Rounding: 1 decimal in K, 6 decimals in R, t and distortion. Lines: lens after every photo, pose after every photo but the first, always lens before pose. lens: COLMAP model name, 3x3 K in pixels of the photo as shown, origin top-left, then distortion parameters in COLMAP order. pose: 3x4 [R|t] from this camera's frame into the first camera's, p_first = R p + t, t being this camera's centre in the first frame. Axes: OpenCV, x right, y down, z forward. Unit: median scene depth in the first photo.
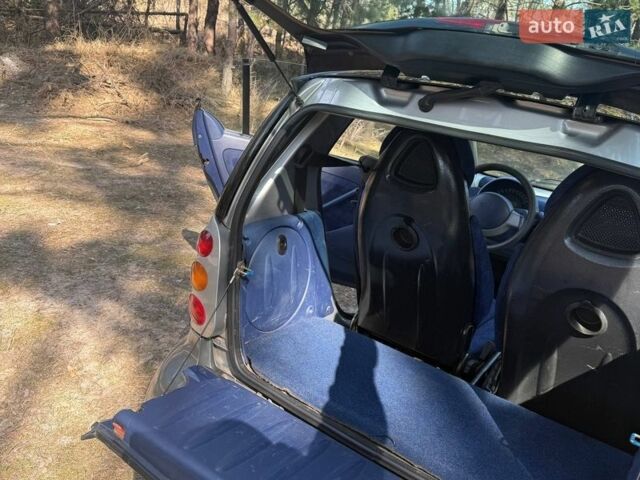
lens RADIAL K [[562.9, 0, 320.0], [0, 562.9, 240.0], [0, 0, 1]] dist [0.113198, -0.196325]
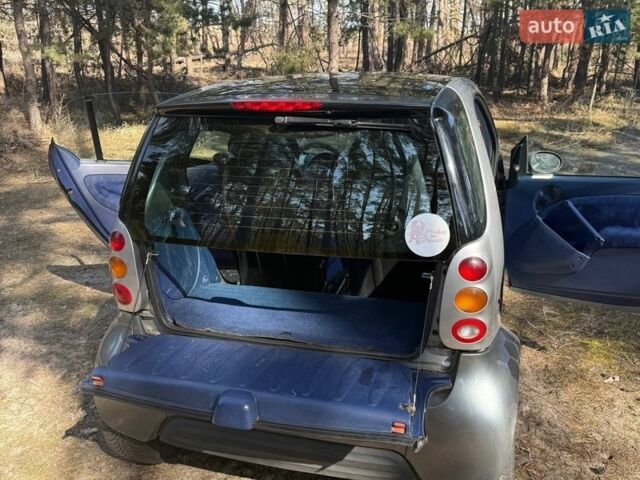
lens RADIAL K [[562.9, 0, 320.0], [0, 562.9, 240.0], [0, 0, 1]] dist [0.113198, -0.196325]
pose [[0.933145, -0.241050, 0.266712, -0.066807], [0.243342, 0.969620, 0.024948, 0.048371], [-0.264623, 0.041622, 0.963453, -0.218225]]
